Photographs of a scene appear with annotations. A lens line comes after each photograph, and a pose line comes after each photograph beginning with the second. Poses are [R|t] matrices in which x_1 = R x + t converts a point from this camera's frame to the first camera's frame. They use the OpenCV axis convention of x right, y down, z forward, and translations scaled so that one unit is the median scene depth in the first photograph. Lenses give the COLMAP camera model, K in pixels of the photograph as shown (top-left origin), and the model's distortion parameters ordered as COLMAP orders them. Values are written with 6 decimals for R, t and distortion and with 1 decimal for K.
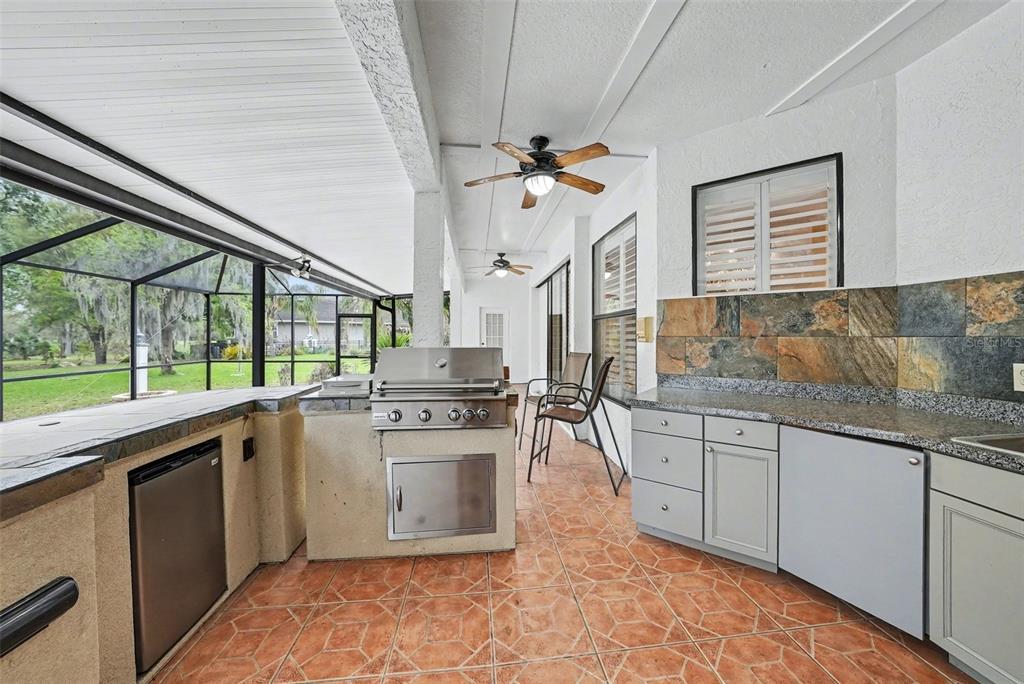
lens RADIAL K [[375.2, 0, 519.9], [0, 375.2, 332.0], [0, 0, 1]] dist [-0.030172, 0.005677]
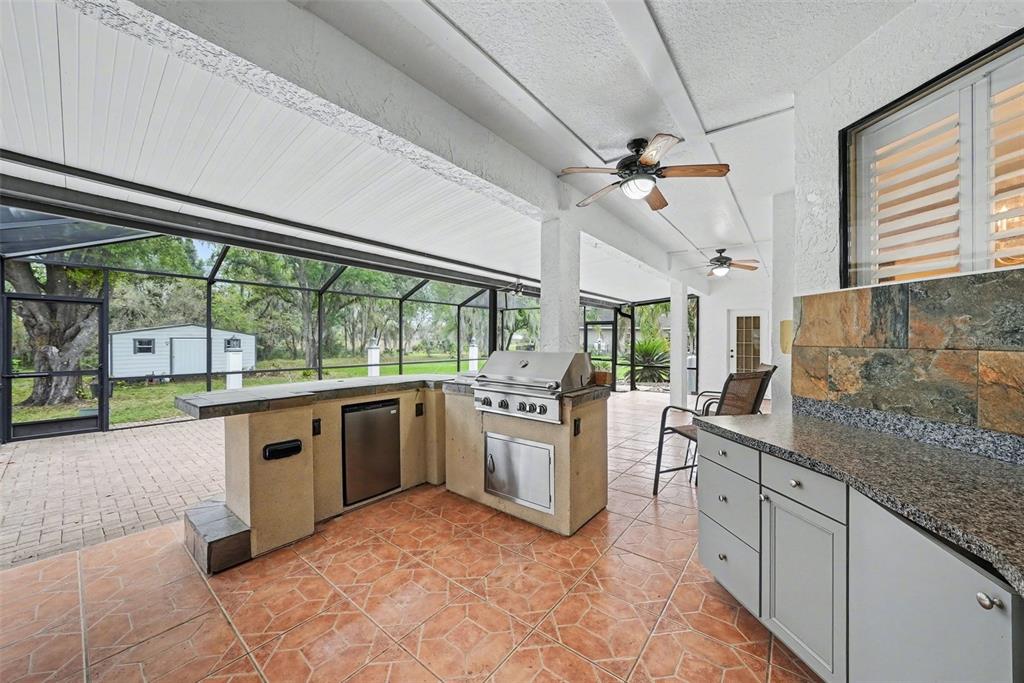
lens RADIAL K [[367.7, 0, 515.0], [0, 367.7, 336.6], [0, 0, 1]] dist [-0.029783, 0.005667]
pose [[0.707875, 0.000665, -0.706338, 0.540697], [-0.000510, 1.000000, 0.000431, -0.007813], [0.706338, 0.000055, 0.707875, 0.103947]]
